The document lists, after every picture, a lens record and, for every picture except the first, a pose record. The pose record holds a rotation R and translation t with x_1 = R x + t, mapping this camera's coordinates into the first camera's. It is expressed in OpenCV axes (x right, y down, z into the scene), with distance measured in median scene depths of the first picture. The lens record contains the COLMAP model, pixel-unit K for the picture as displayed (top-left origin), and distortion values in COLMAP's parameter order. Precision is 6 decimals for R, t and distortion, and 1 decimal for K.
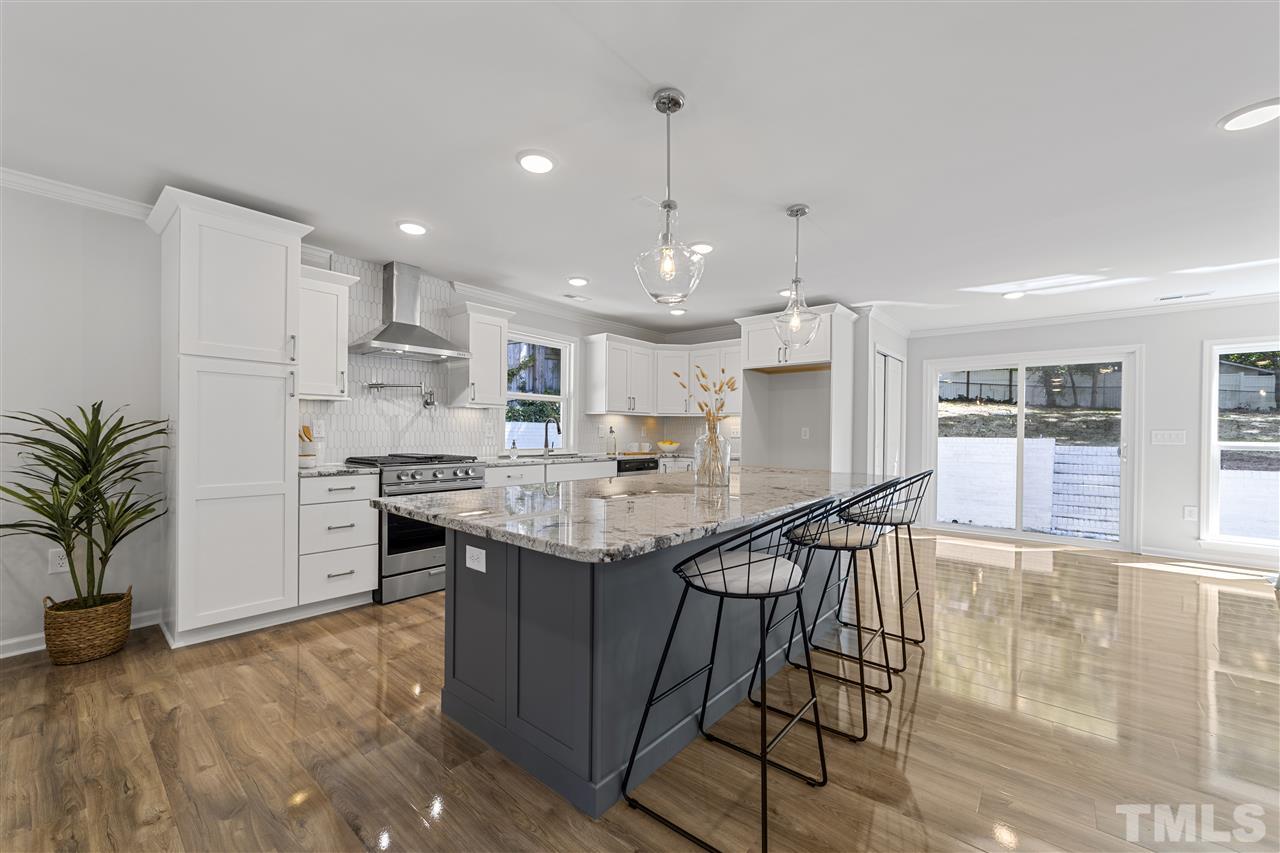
lens RADIAL K [[498.1, 0, 635.0], [0, 498.1, 442.4], [0, 0, 1]] dist [-0.001011, 0.000159]
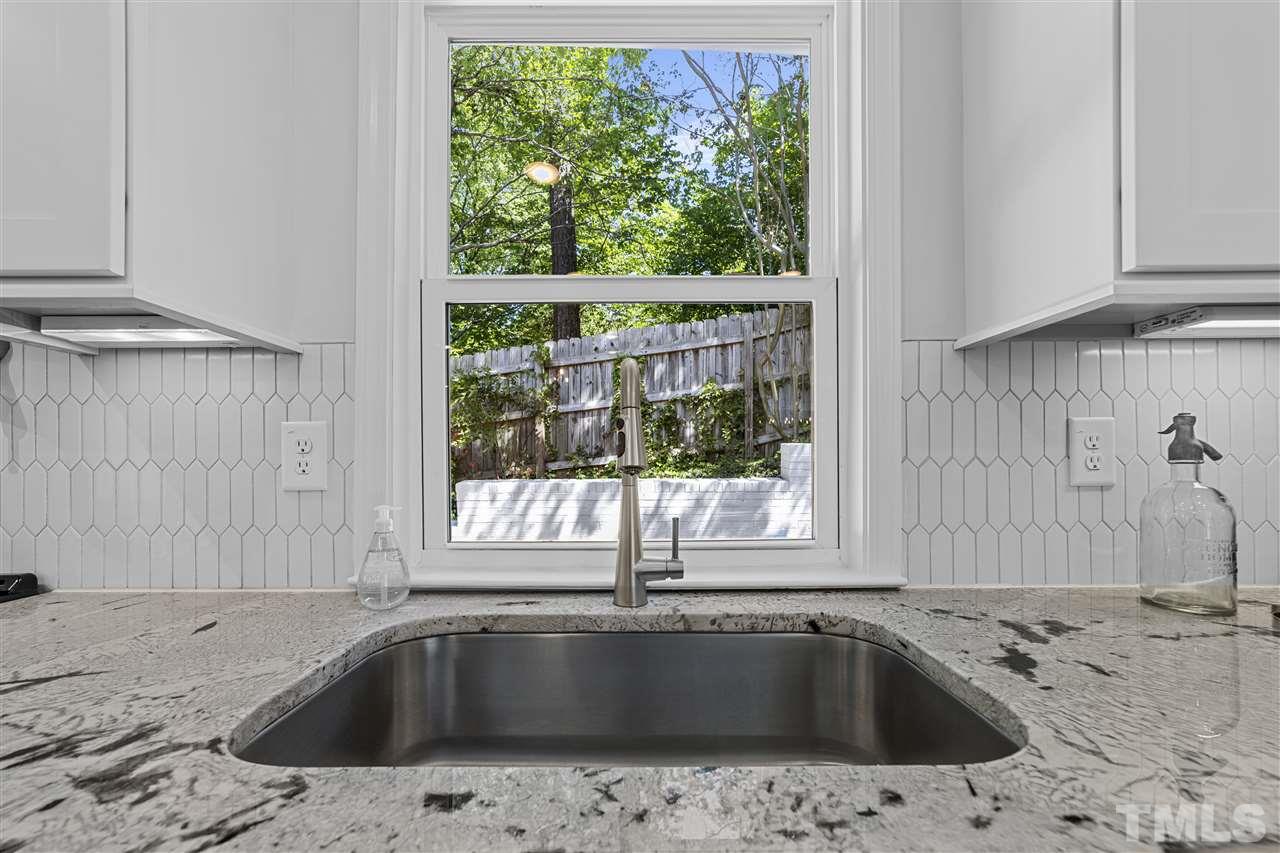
lens RADIAL K [[498.1, 0, 635.0], [0, 498.1, 442.4], [0, 0, 1]] dist [-0.001011, 0.000159]
pose [[0.647783, -0.018531, -0.761599, -0.056300], [0.000009, 0.999704, -0.024317, -0.028472], [0.761825, 0.015746, 0.647592, 1.111916]]
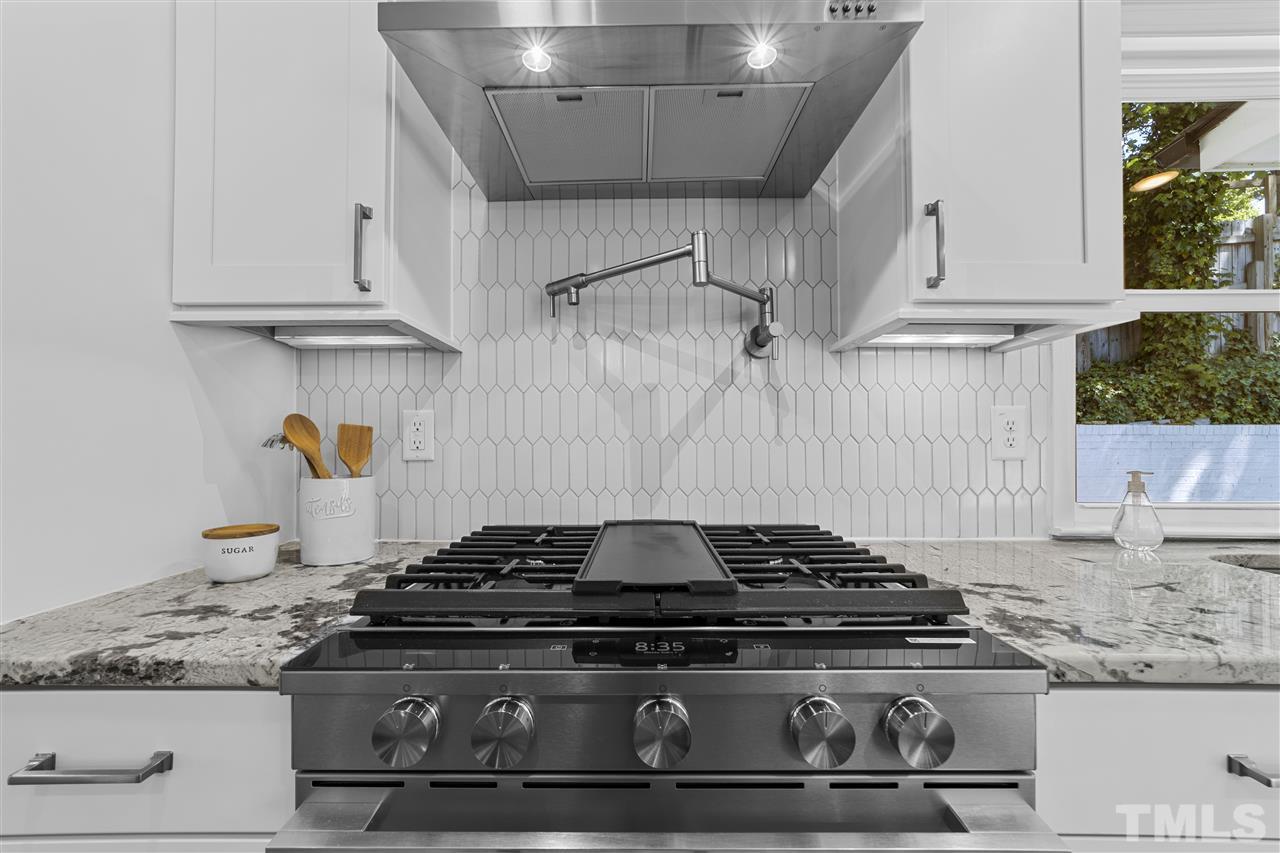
lens RADIAL K [[484.6, 0, 645.0], [0, 484.6, 446.0], [0, 0, 1]] dist [-0.001799, 0.002573]
pose [[0.642210, -0.008932, -0.766477, -0.254018], [-0.007505, 0.999811, -0.017939, -0.013354], [0.766492, 0.017273, 0.642021, 0.796404]]
